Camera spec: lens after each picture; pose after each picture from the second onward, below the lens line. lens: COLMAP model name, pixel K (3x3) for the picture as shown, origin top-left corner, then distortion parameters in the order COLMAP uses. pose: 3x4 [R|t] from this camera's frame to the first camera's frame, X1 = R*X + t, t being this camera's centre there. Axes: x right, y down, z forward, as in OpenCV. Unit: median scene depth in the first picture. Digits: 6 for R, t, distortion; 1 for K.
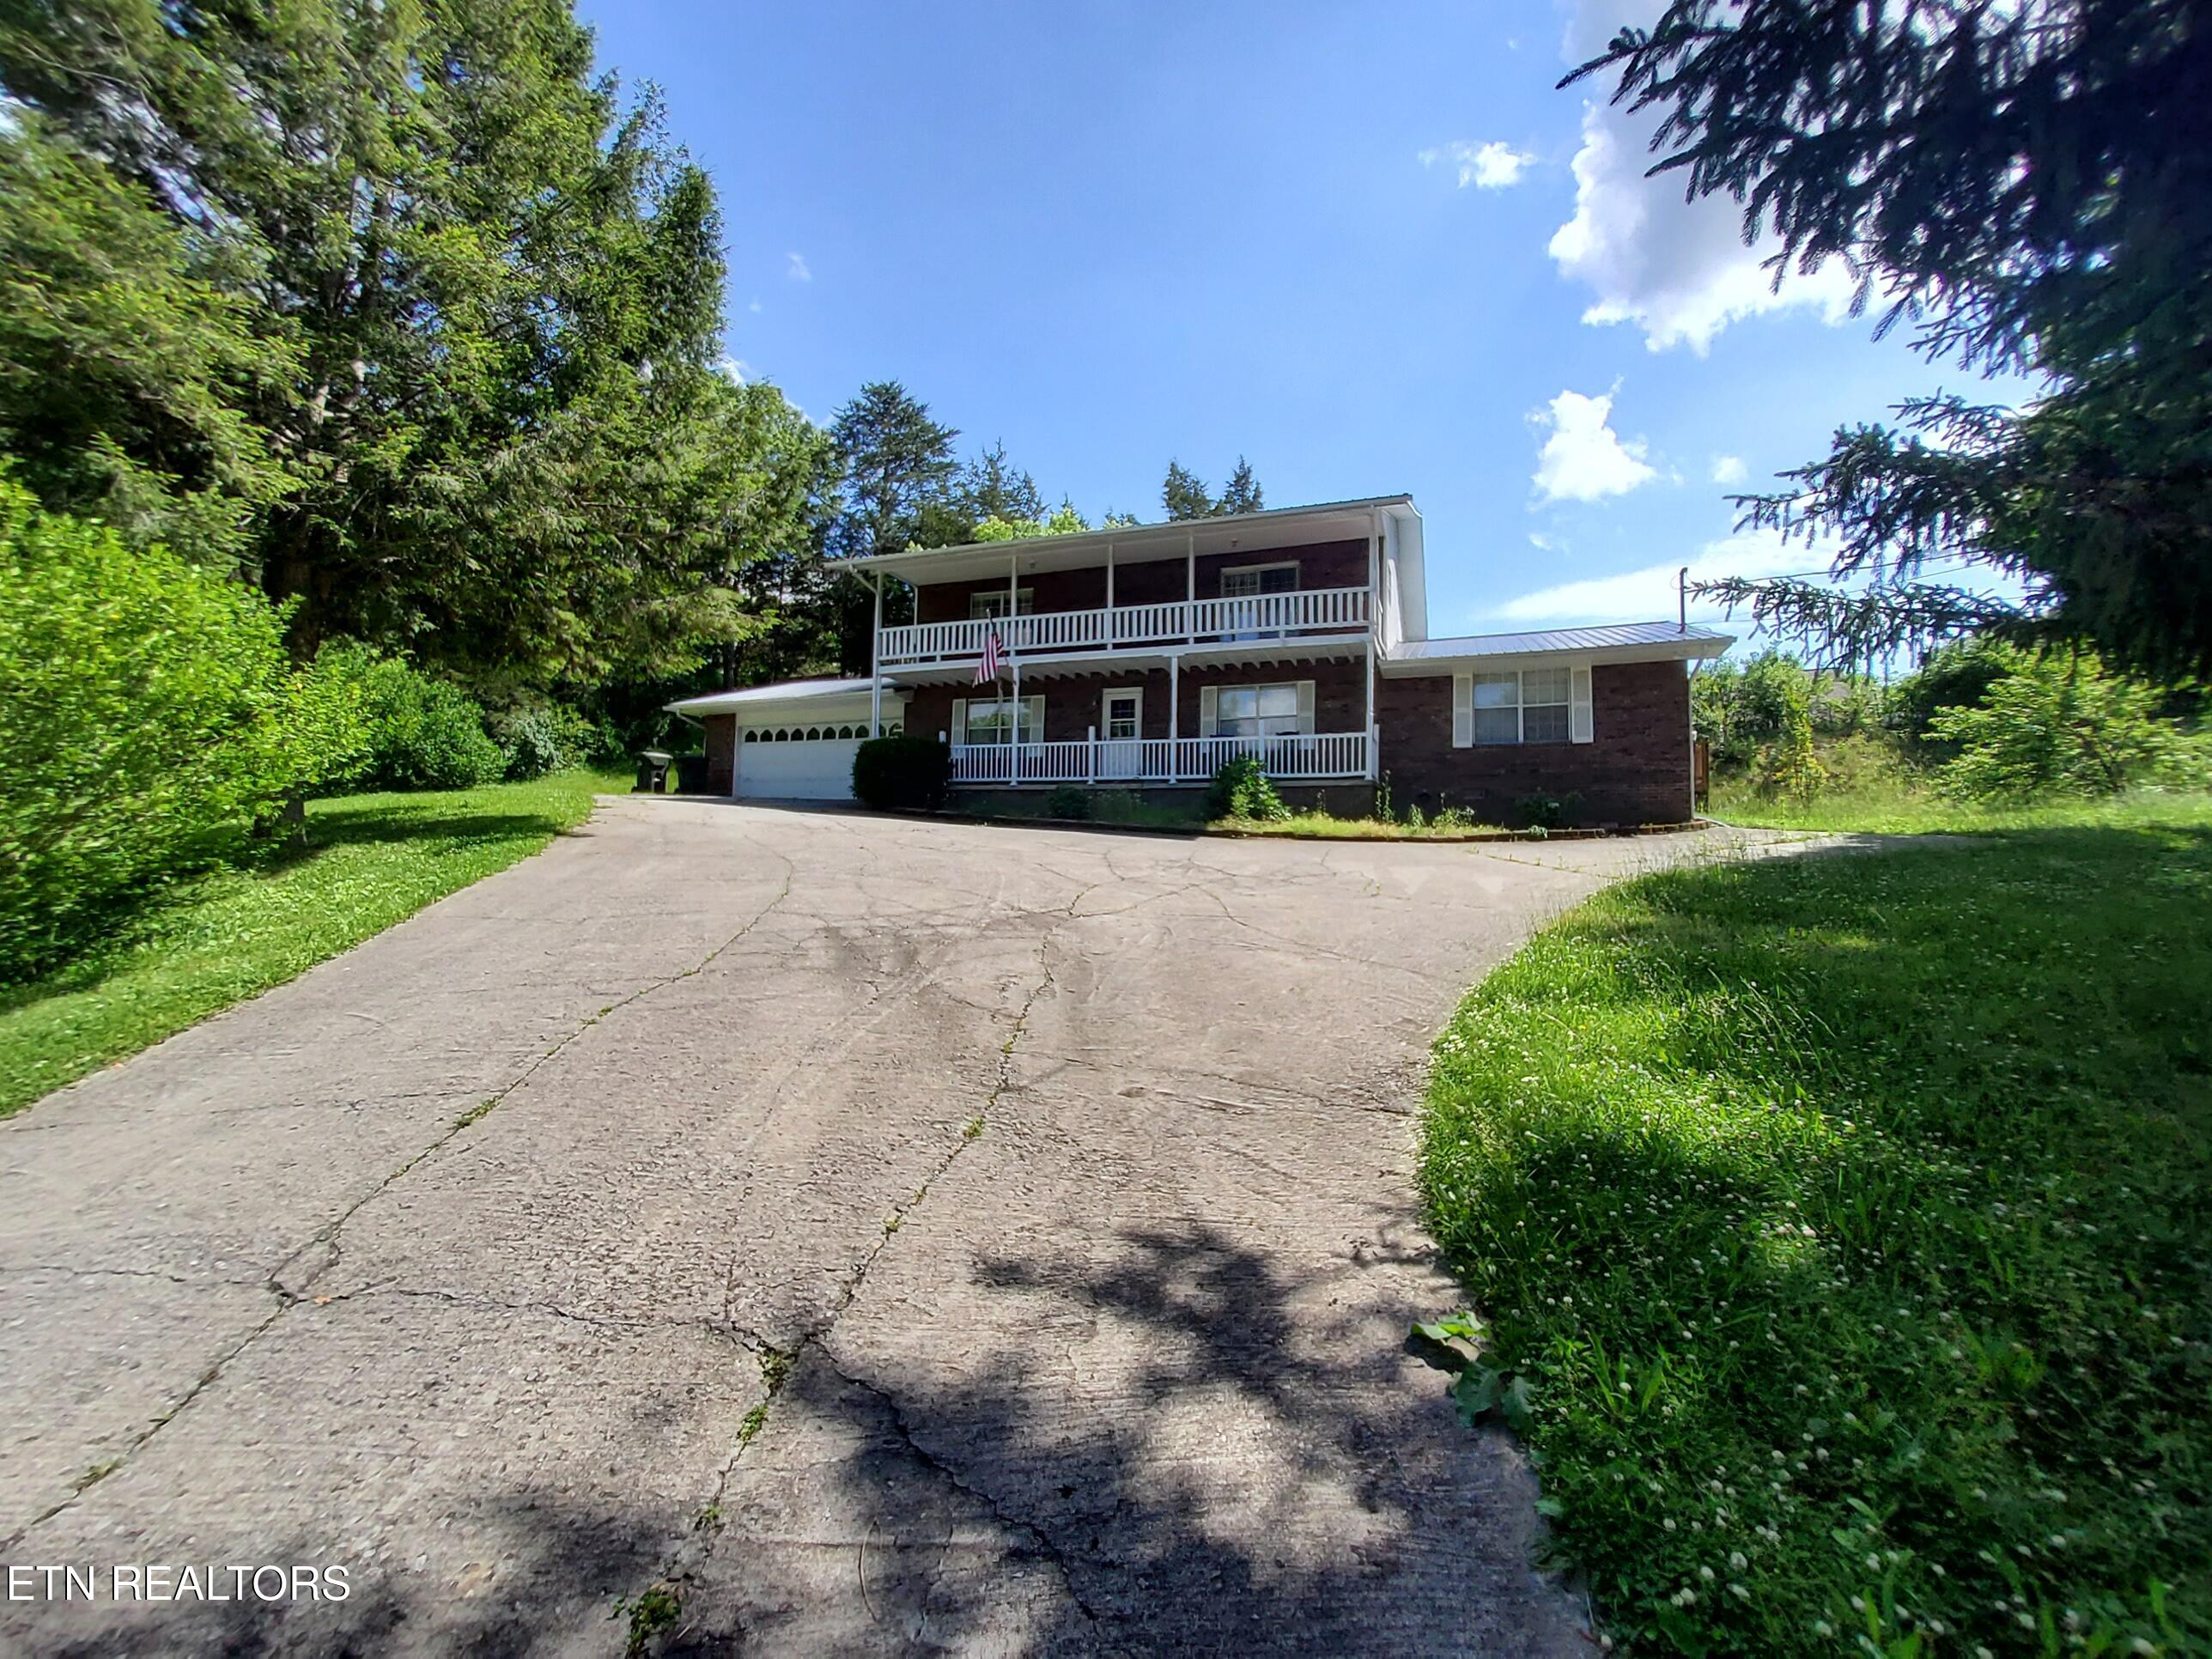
lens RADIAL K [[885.8, 0, 1116.4], [0, 885.8, 824.5], [0, 0, 1]] dist [0.001187, -0.004176]
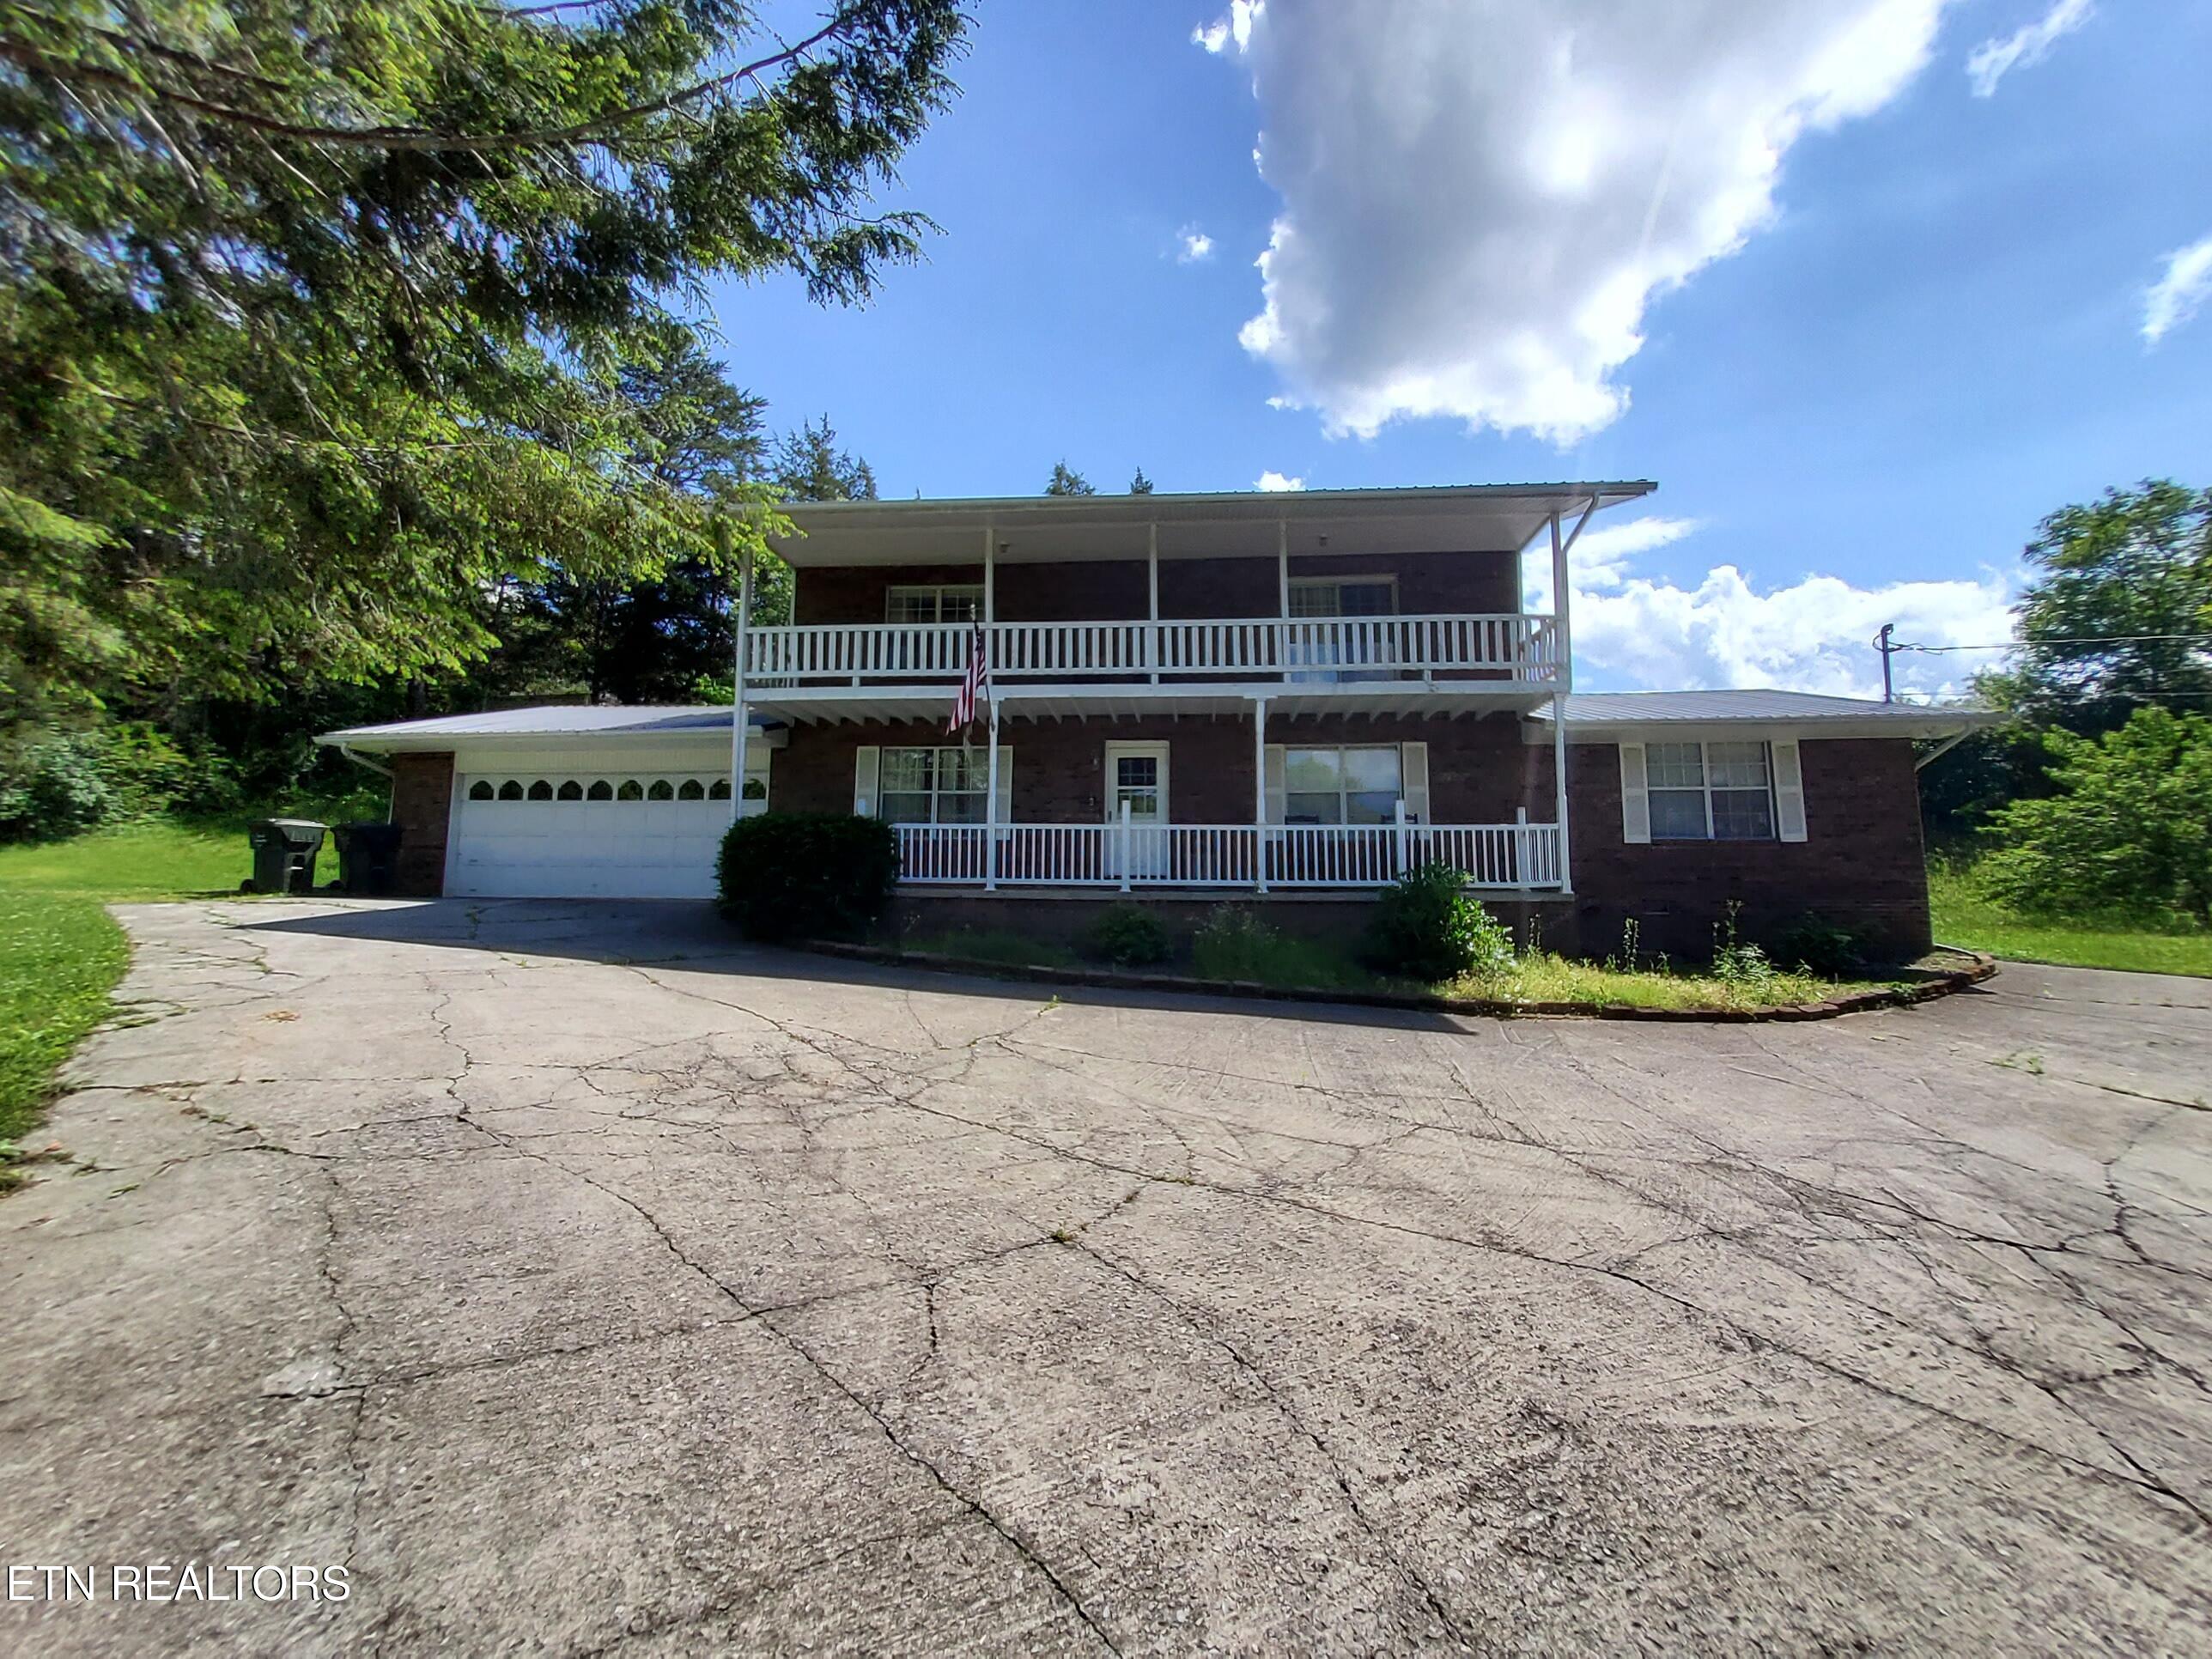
lens RADIAL K [[879.9, 0, 1115.9], [0, 879.9, 825.2], [0, 0, 1]] dist [0.001420, -0.009360]
pose [[0.962043, 0.012347, 0.272618, -0.207652], [-0.000933, 0.999119, -0.041956, -0.066948], [-0.272896, 0.040109, 0.961207, 0.394189]]
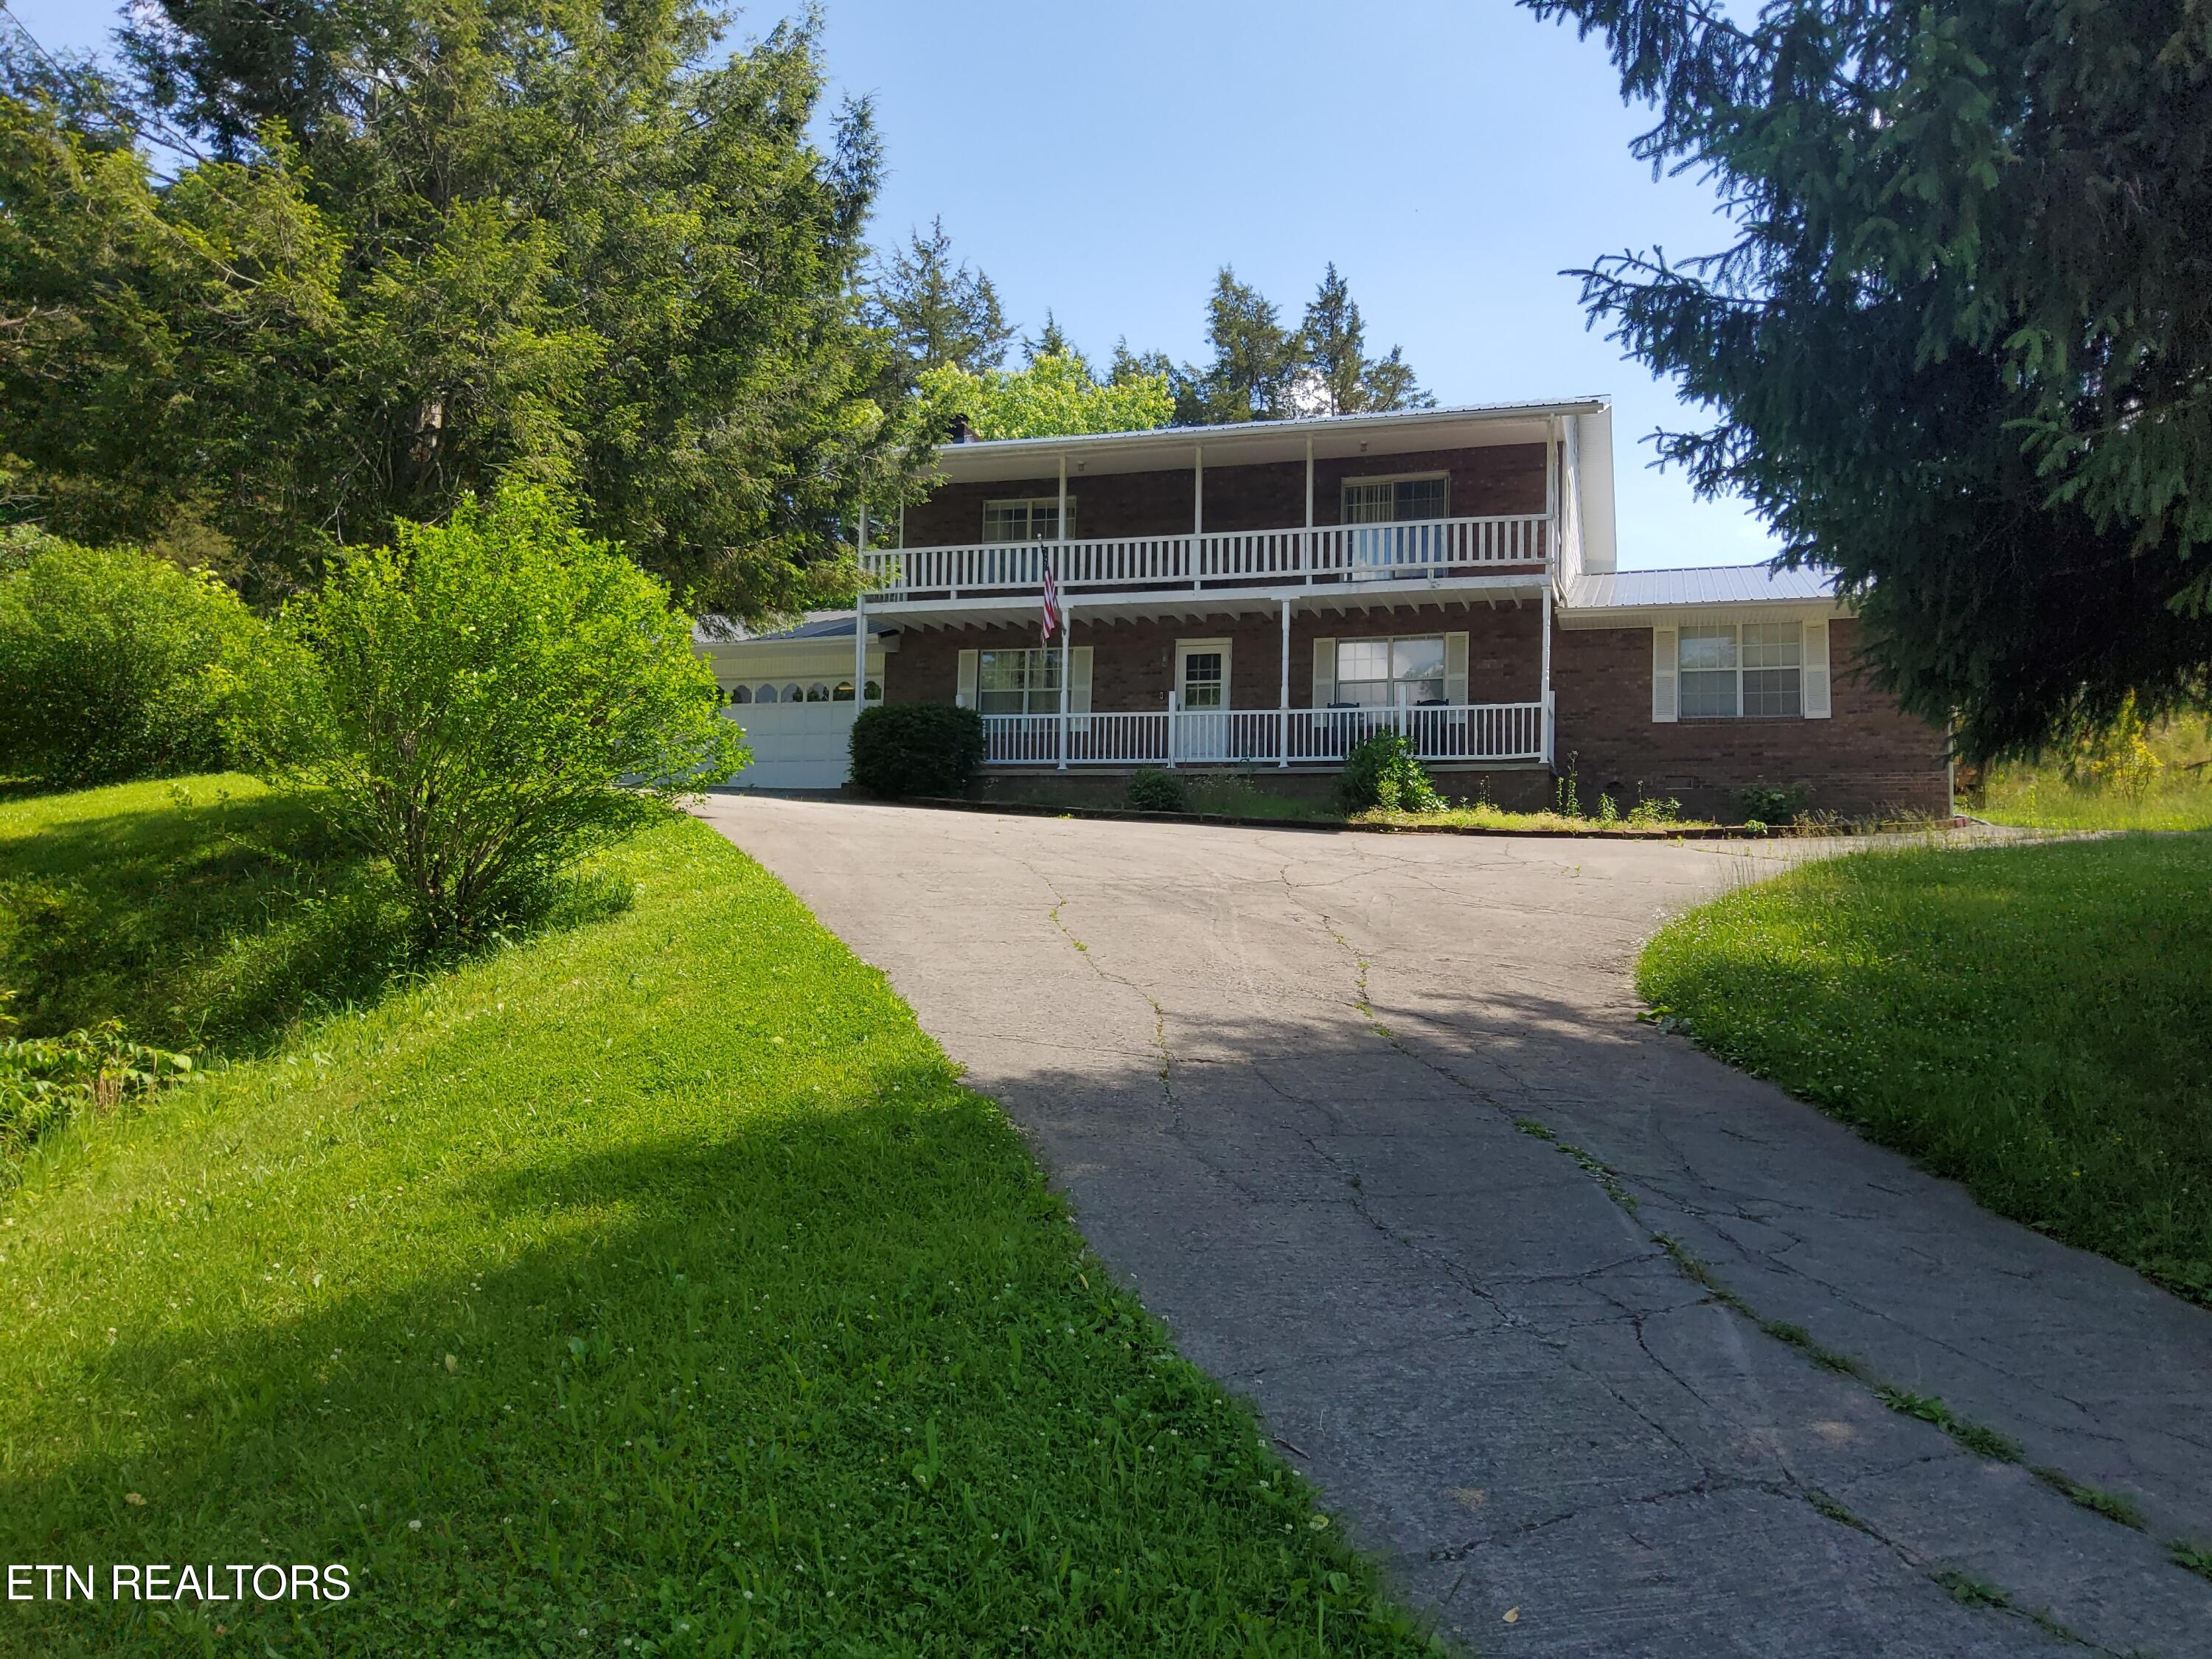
lens RADIAL K [[1629.6, 0, 1108.5], [0, 1629.6, 838.8], [0, 0, 1]] dist [0.185919, -0.470634]
pose [[0.998875, 0.004614, 0.047187, -0.146819], [-0.004231, 0.999957, -0.008212, 0.025845], [-0.047223, 0.008003, 0.998852, -0.379820]]
